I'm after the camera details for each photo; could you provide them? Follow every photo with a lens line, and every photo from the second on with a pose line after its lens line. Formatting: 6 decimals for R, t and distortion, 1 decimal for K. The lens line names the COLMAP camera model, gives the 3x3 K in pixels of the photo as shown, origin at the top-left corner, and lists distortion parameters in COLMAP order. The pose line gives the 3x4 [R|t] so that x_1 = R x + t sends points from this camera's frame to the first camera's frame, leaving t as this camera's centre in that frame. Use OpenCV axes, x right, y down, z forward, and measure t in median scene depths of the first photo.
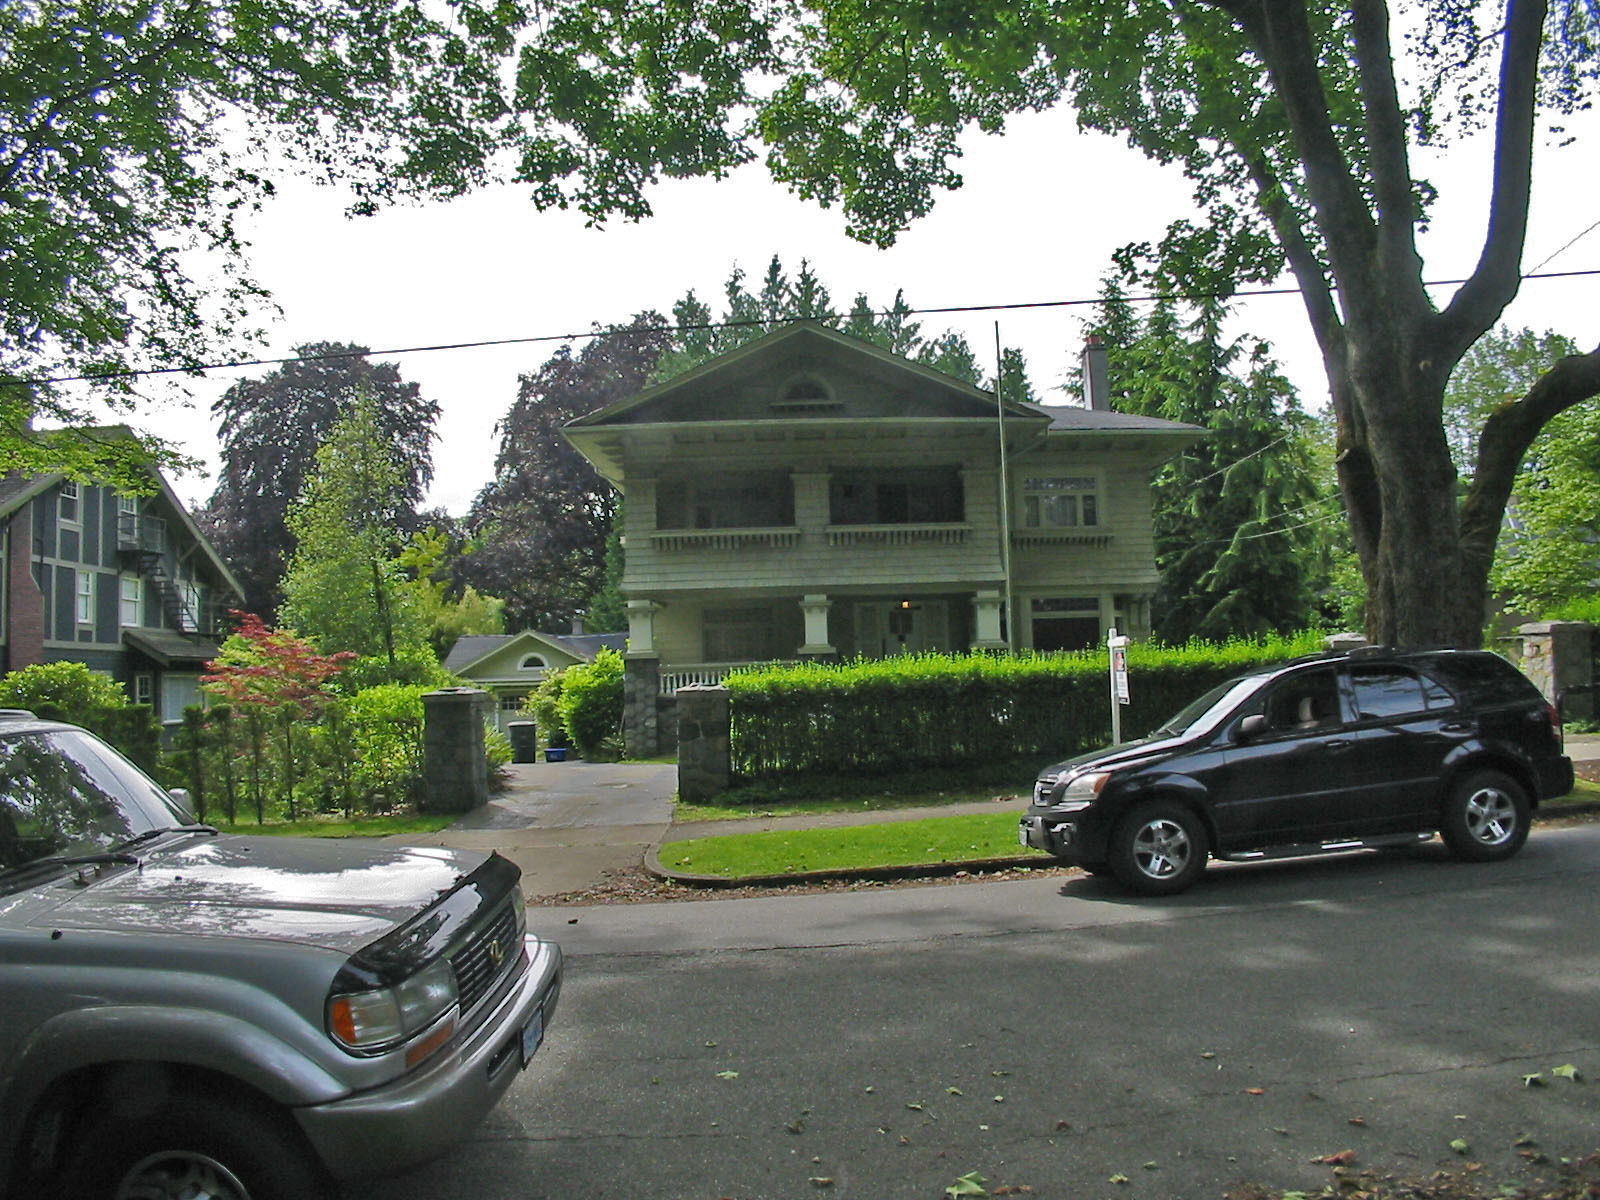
lens RADIAL K [[1137.7, 0, 823.1], [0, 1137.7, 611.2], [0, 0, 1]] dist [-0.193964, 0.081480]
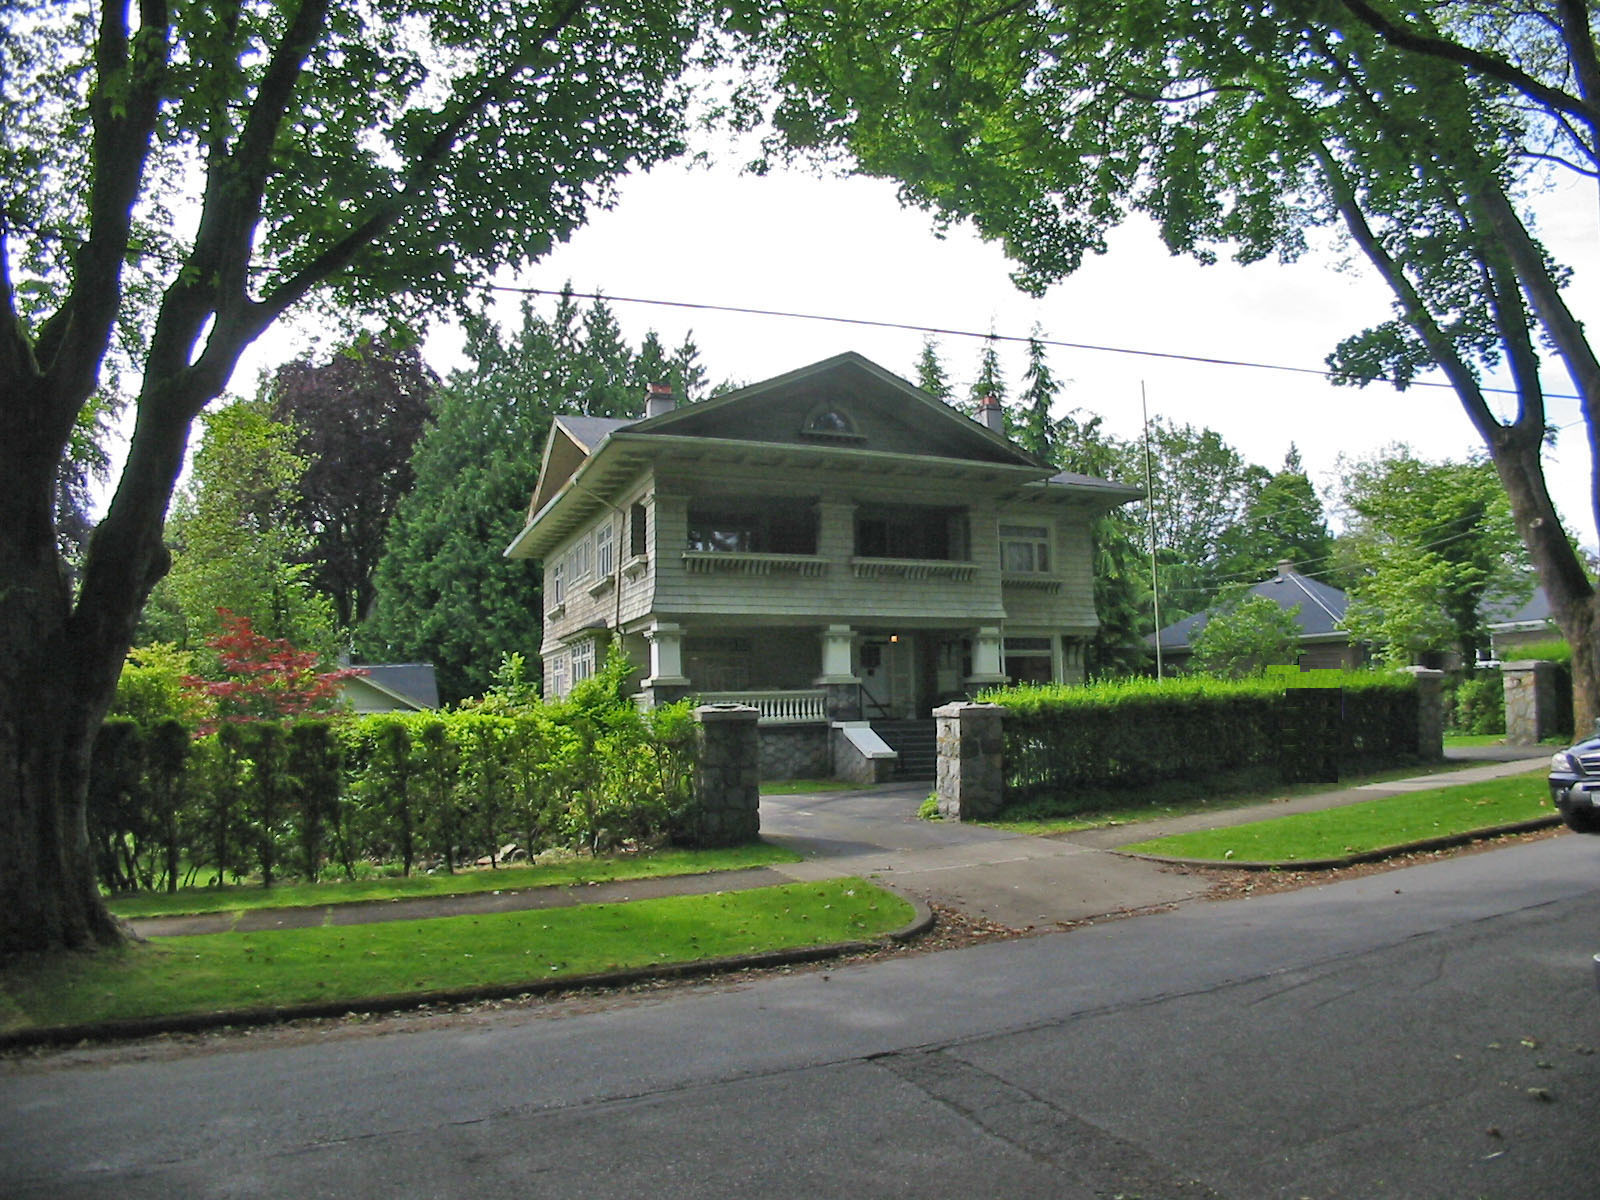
lens RADIAL K [[1137.7, 0, 823.1], [0, 1137.7, 611.2], [0, 0, 1]] dist [-0.193964, 0.081480]
pose [[0.929457, 0.043064, 0.366407, -0.357029], [-0.026554, 0.998397, -0.049983, 0.022085], [-0.367973, 0.036728, 0.929111, 0.067679]]
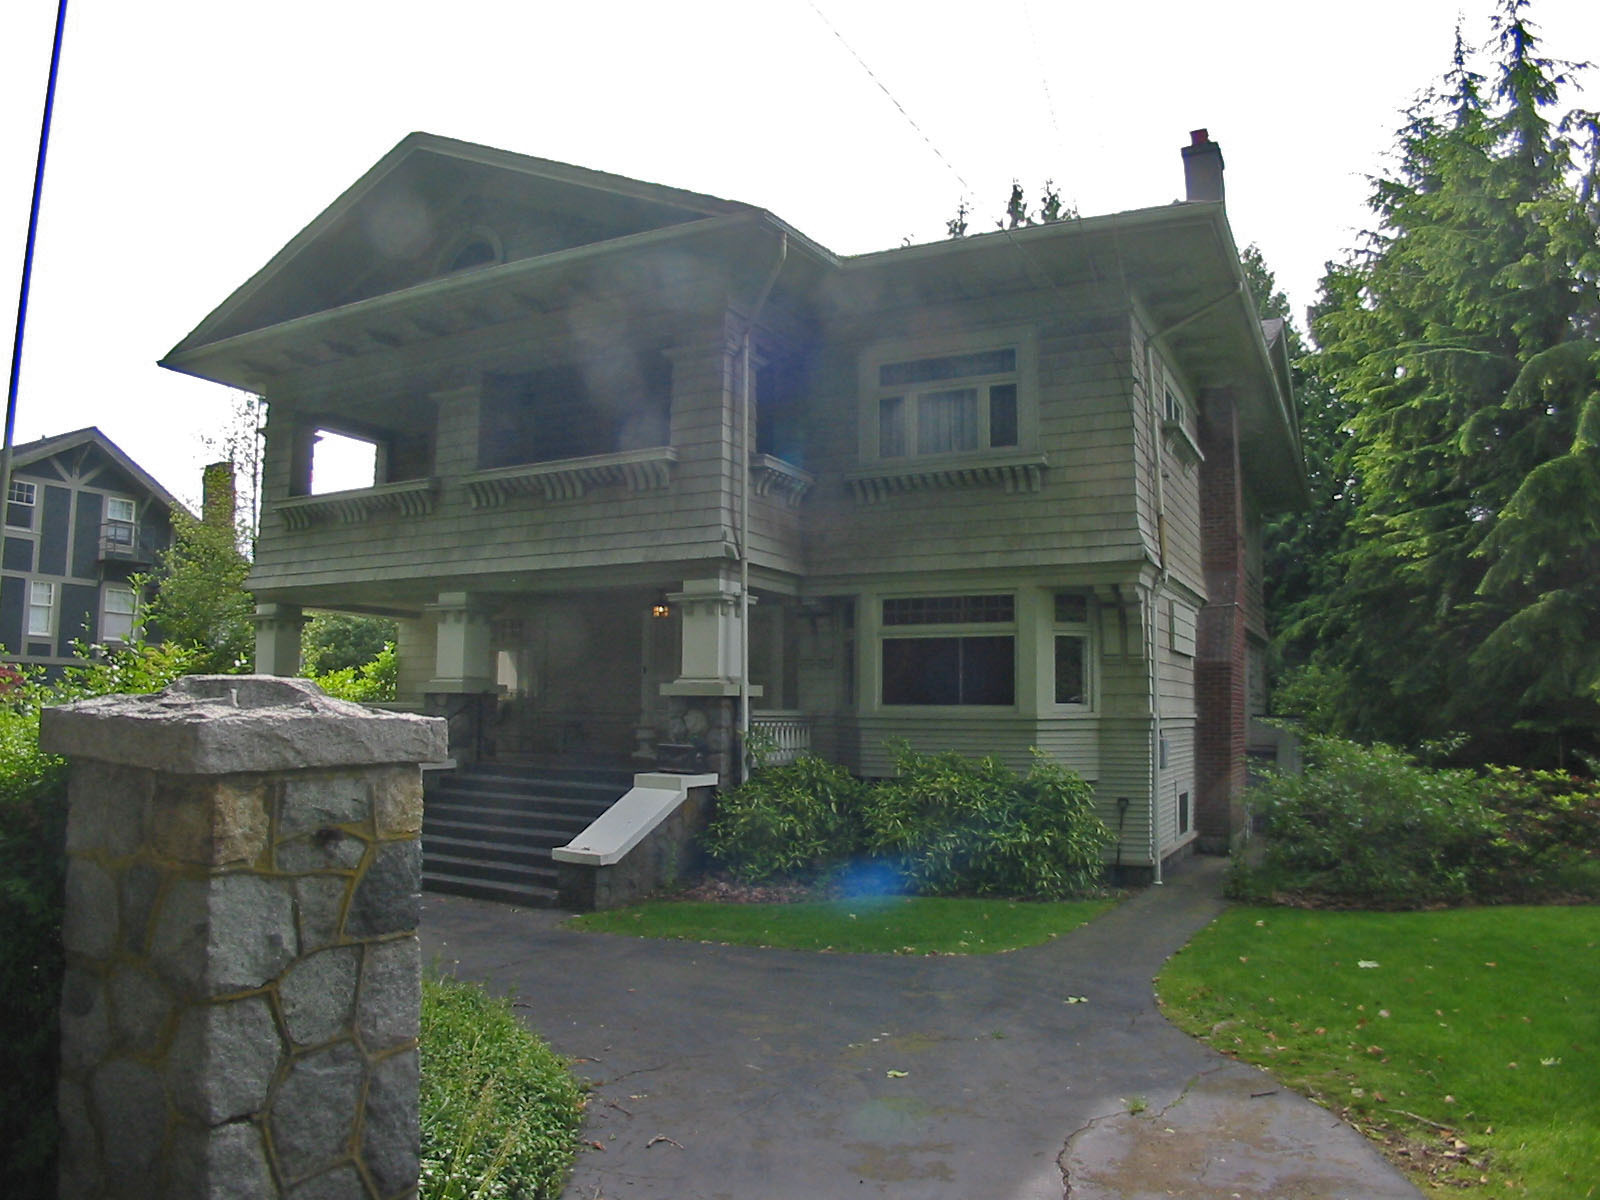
lens RADIAL K [[1137.7, 0, 823.1], [0, 1137.7, 611.2], [0, 0, 1]] dist [-0.193964, 0.081480]
pose [[0.885123, -0.004044, -0.465339, 0.393135], [-0.009644, 0.999588, -0.027032, 0.008303], [0.465257, 0.028414, 0.884720, 0.535684]]
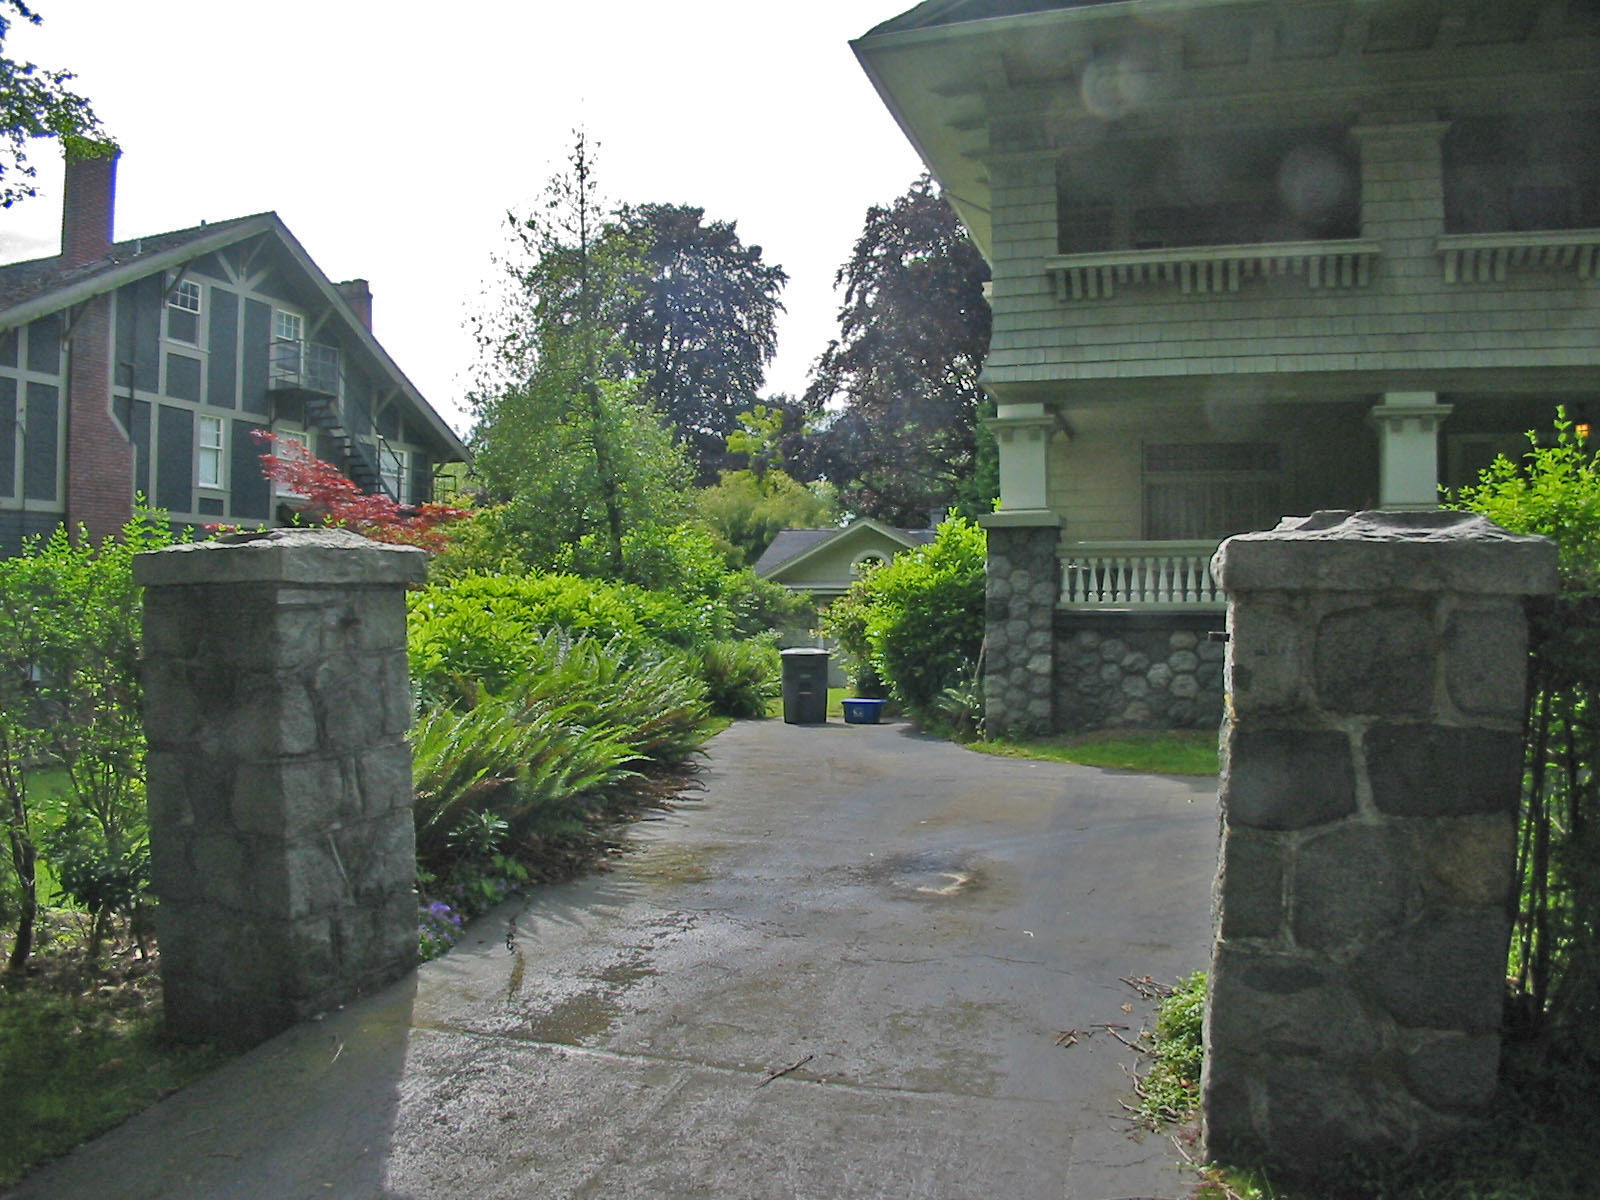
lens RADIAL K [[1137.7, 0, 823.1], [0, 1137.7, 611.2], [0, 0, 1]] dist [-0.193964, 0.081480]
pose [[0.945330, 0.034565, -0.324278, -0.078359], [-0.012323, 0.997443, 0.070393, 0.041001], [0.325882, -0.062549, 0.943339, 0.481268]]
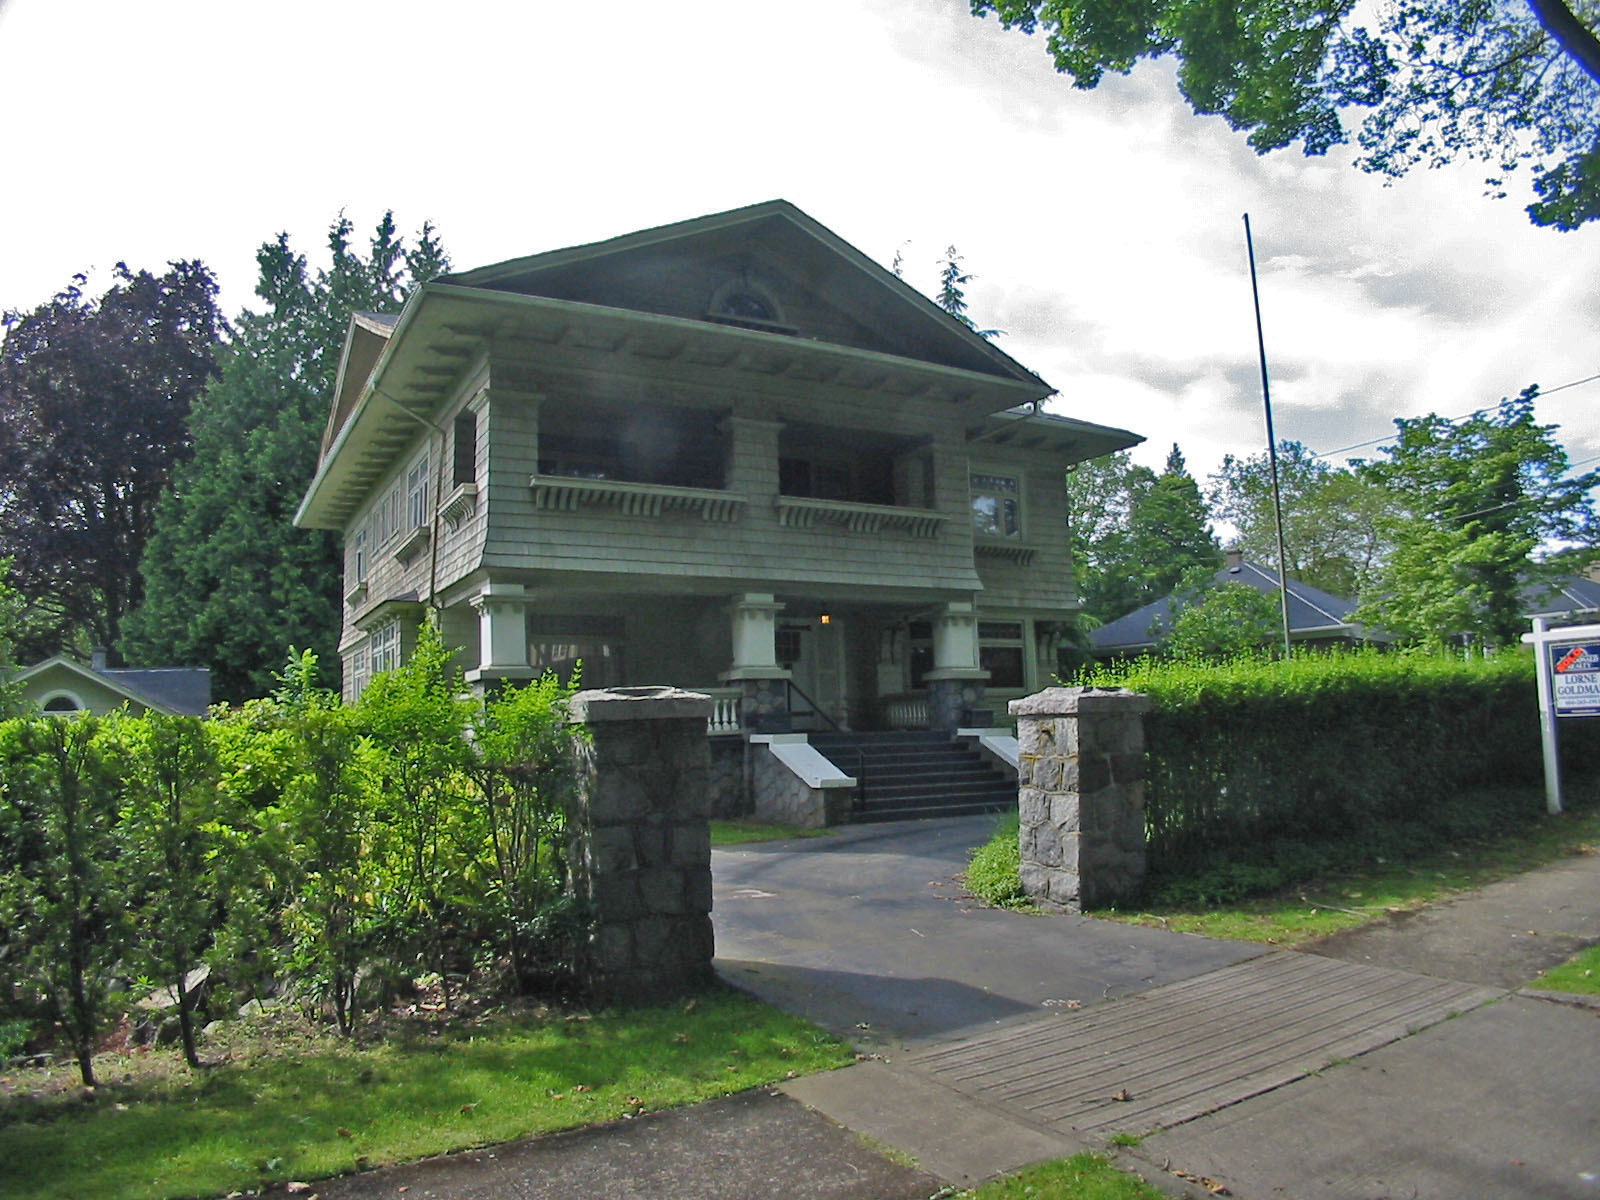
lens RADIAL K [[1129.1, 0, 800.8], [0, 1129.1, 619.9], [0, 0, 1]] dist [-0.169395, 0.062861]
pose [[0.875574, 0.052745, 0.480196, -0.287767], [-0.024660, 0.997606, -0.064614, 0.041658], [-0.482454, 0.044733, 0.874778, 0.358213]]
